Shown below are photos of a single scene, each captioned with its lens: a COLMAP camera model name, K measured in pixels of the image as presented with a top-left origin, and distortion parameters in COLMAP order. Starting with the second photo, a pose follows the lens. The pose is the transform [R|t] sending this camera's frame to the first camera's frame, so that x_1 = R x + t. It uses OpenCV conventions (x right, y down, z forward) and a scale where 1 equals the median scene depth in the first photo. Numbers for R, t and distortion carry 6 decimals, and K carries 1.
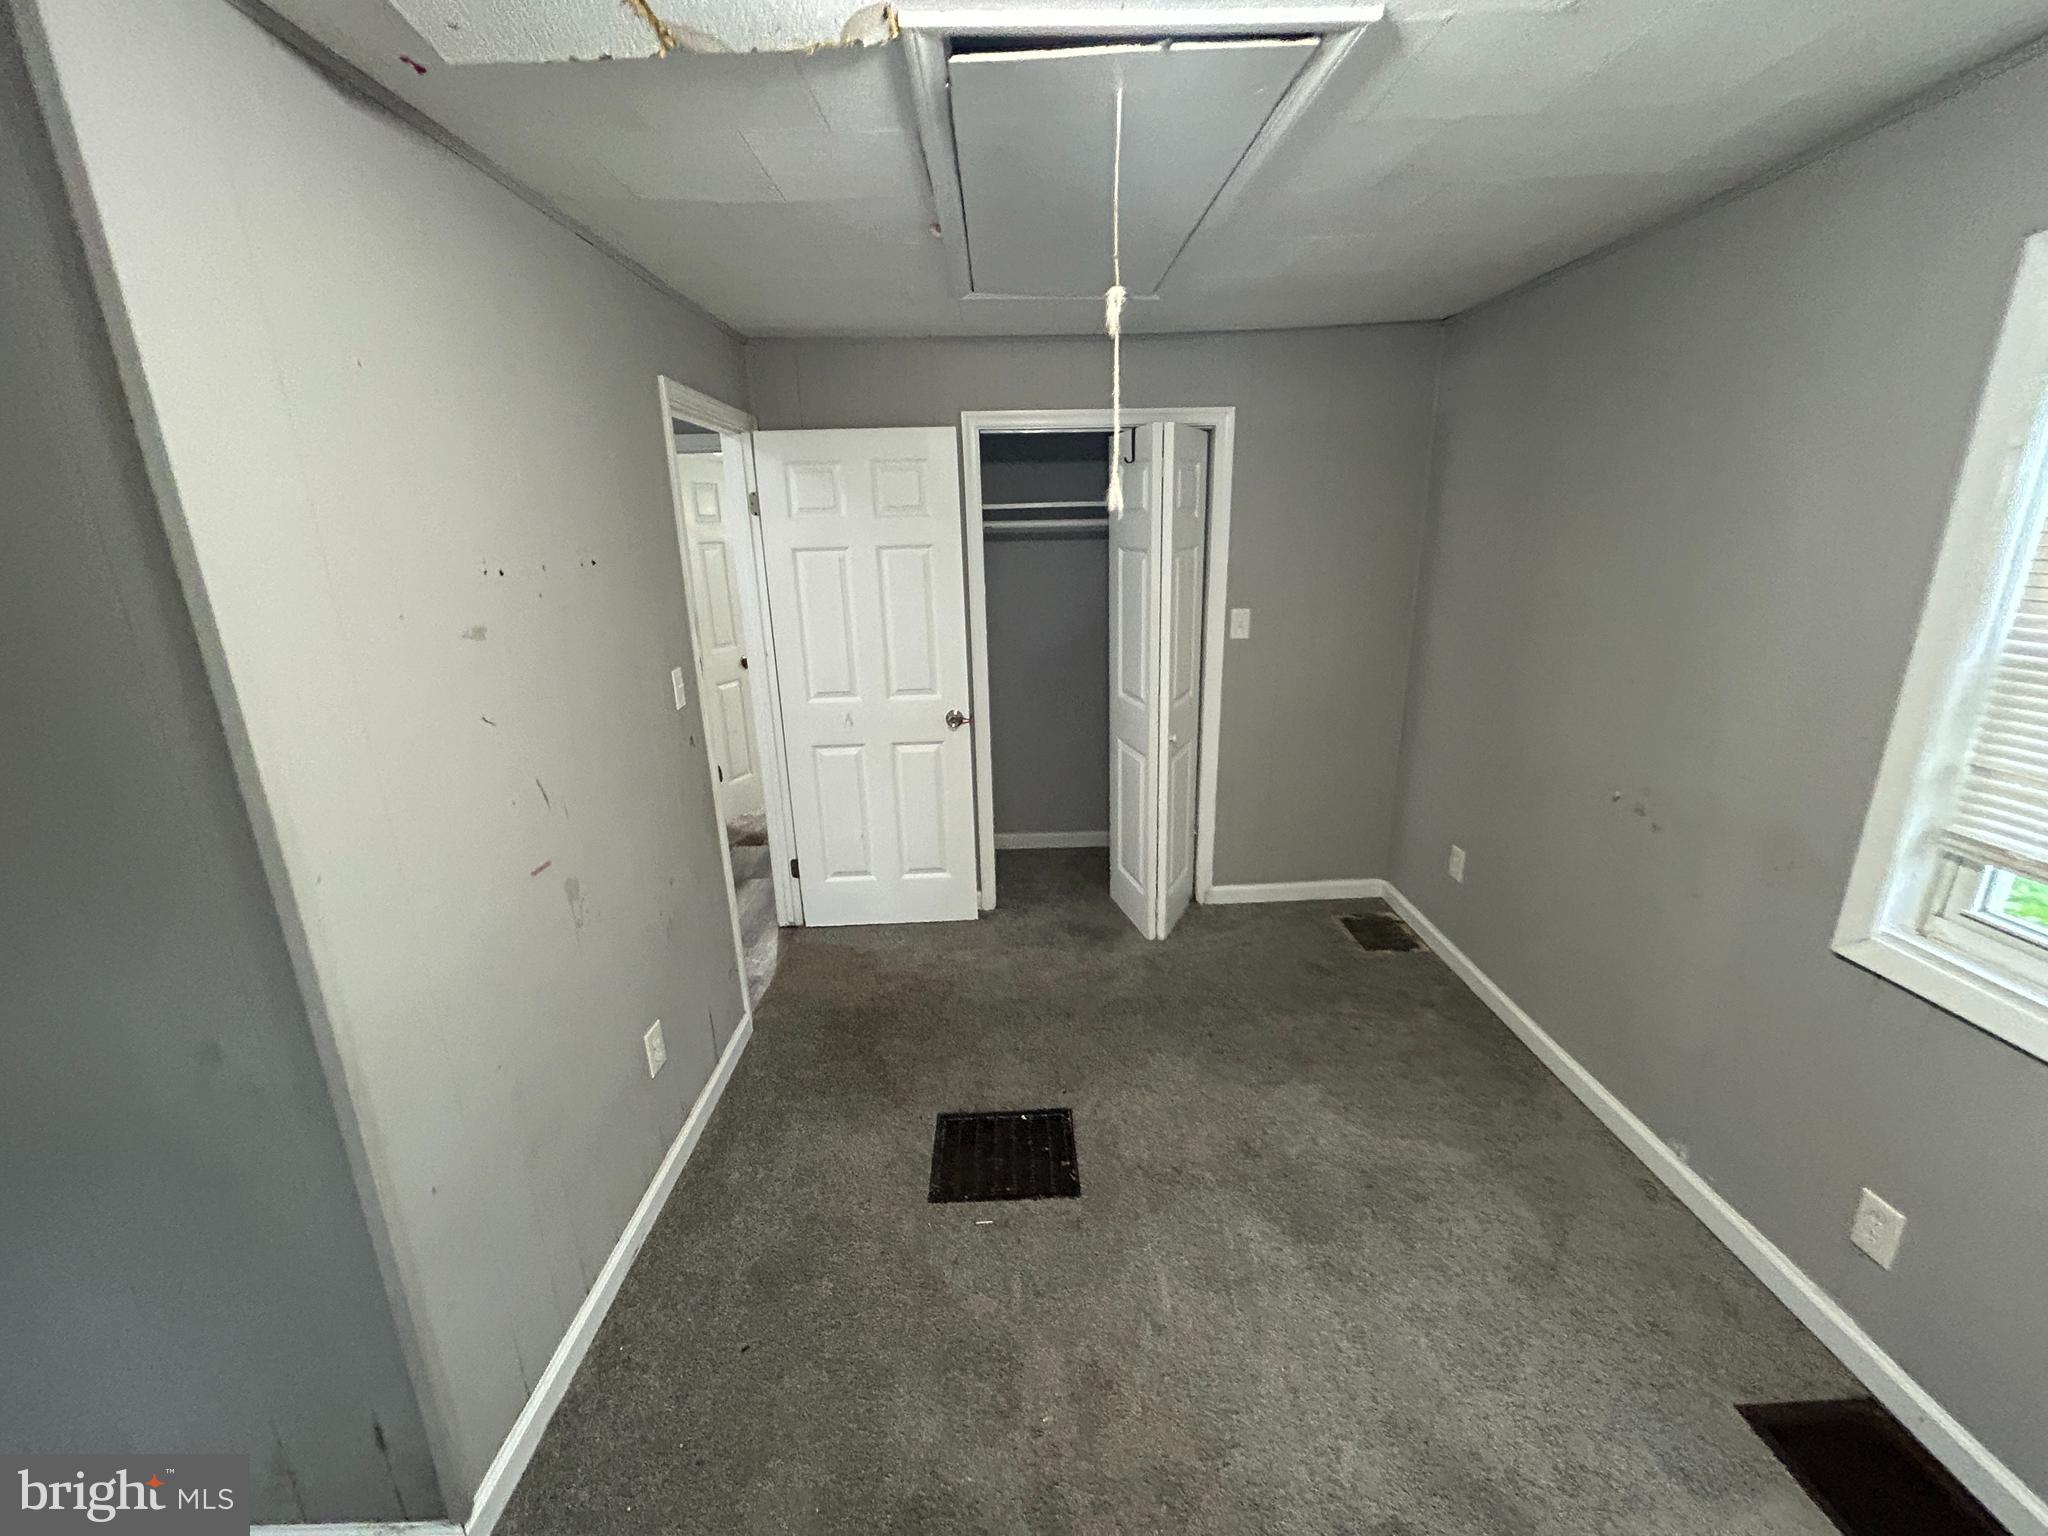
lens RADIAL K [[823.9, 0, 1023.9], [0, 823.9, 768.0], [0, 0, 1]] dist [-0.001423, 0.000561]
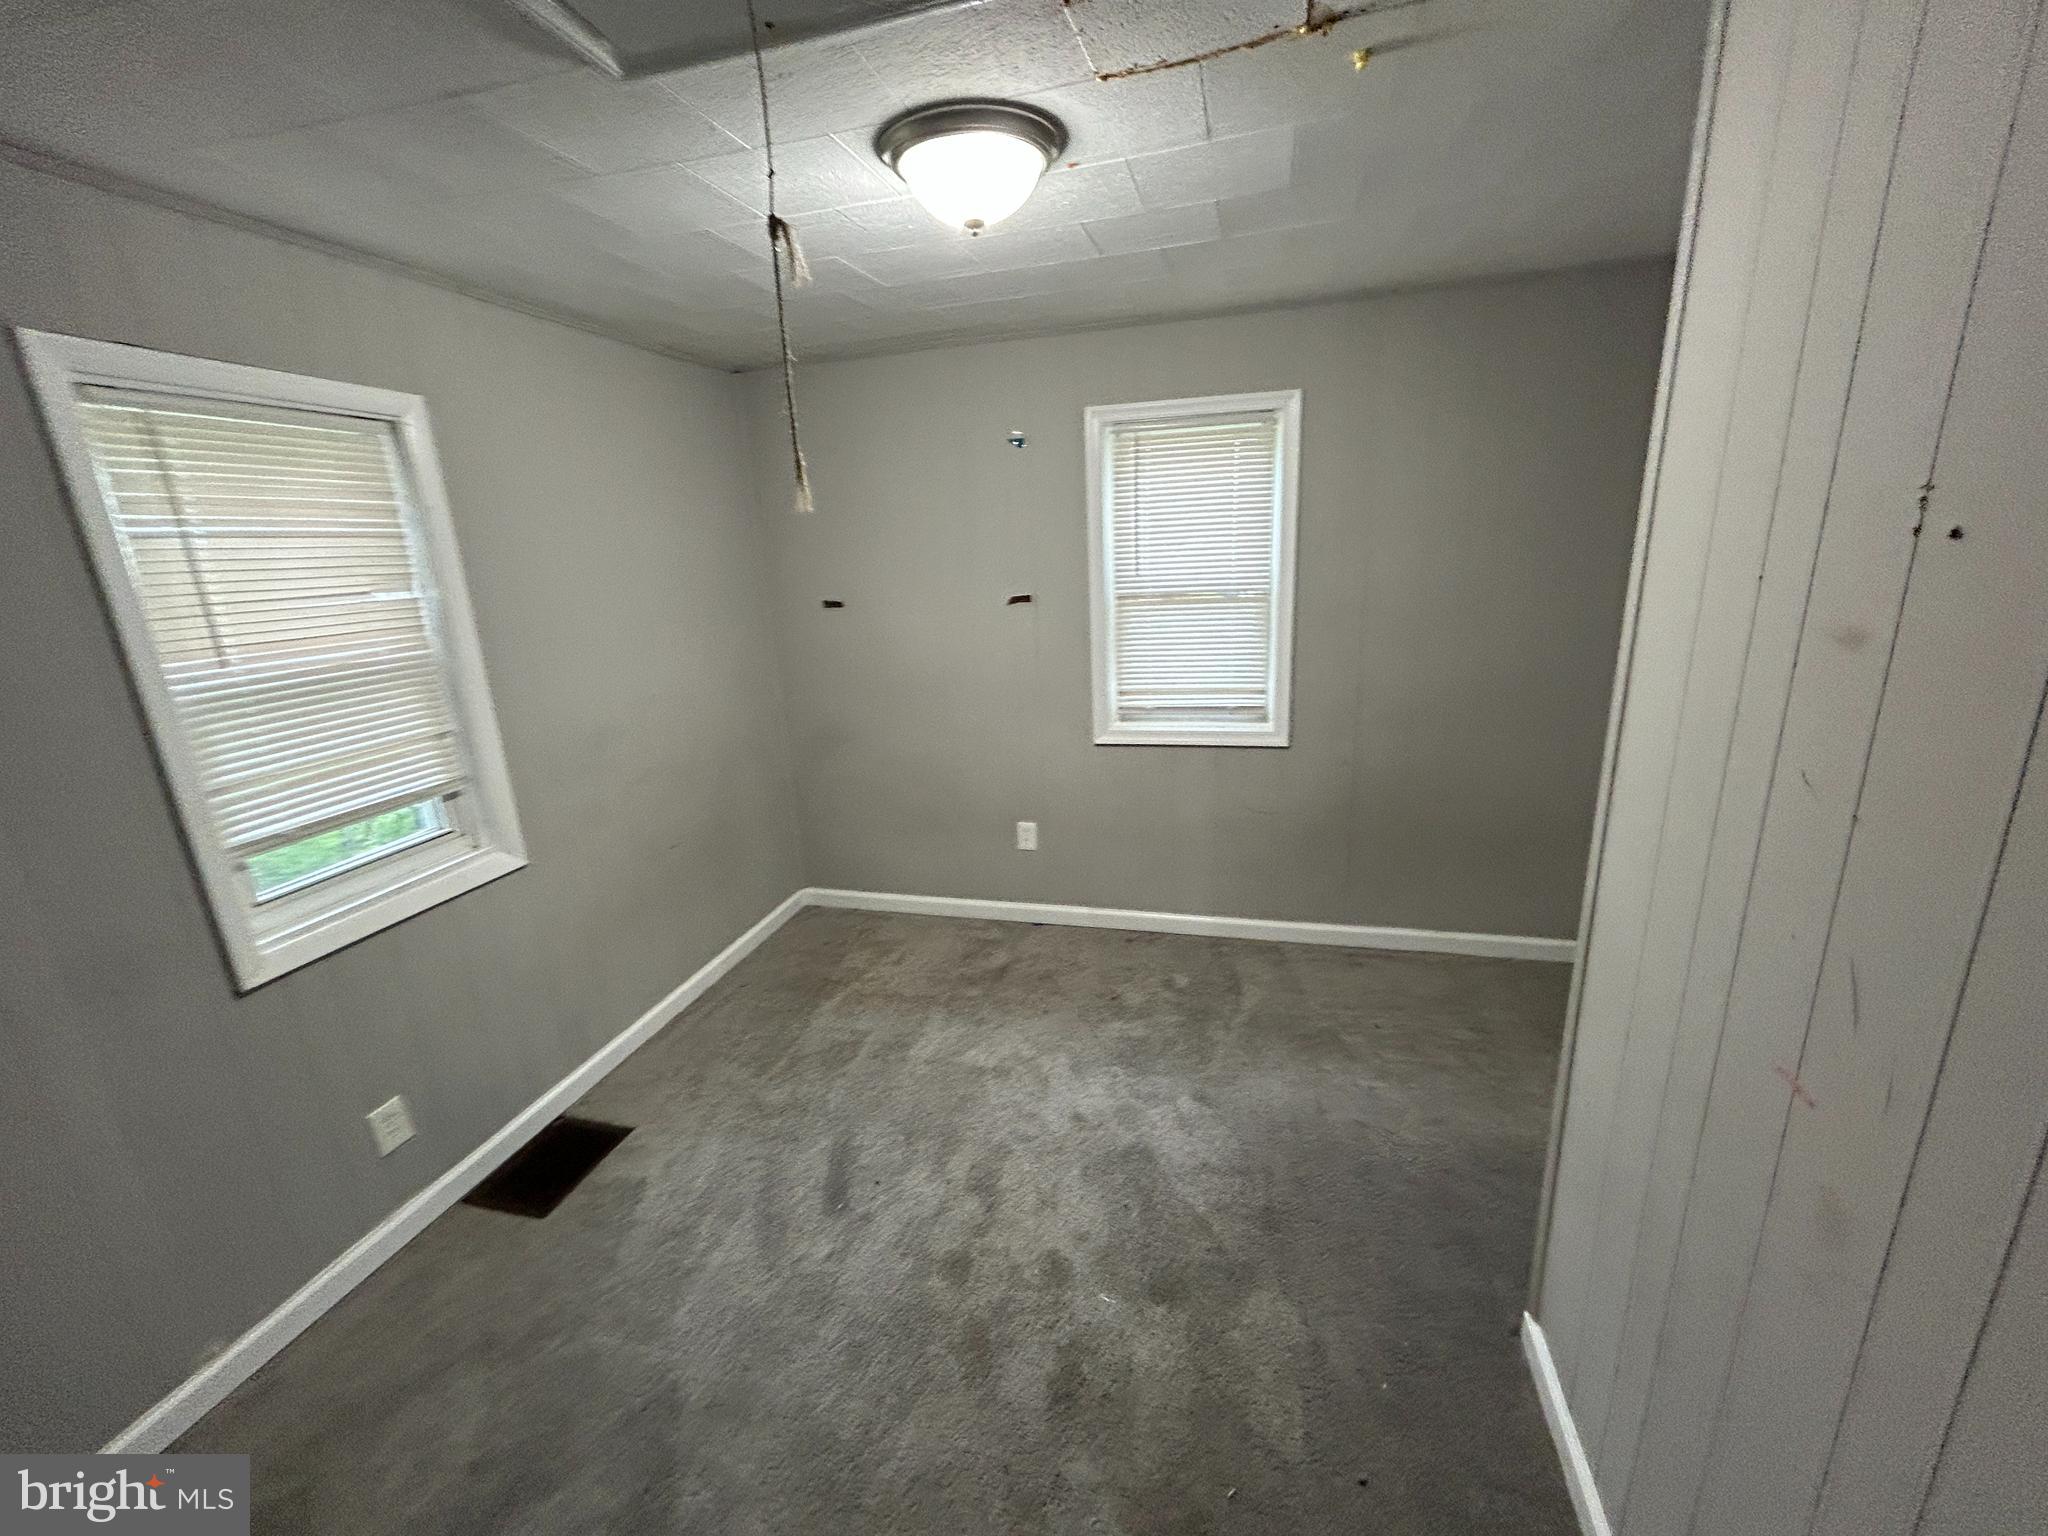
lens RADIAL K [[823.9, 0, 1018.8], [0, 823.9, 771.4], [0, 0, 1]] dist [-0.001423, 0.000561]
pose [[-0.962391, -0.003796, 0.271640, -0.262835], [0.138735, 0.852818, 0.503442, -0.443876], [-0.233571, 0.522194, -0.820218, 1.628770]]
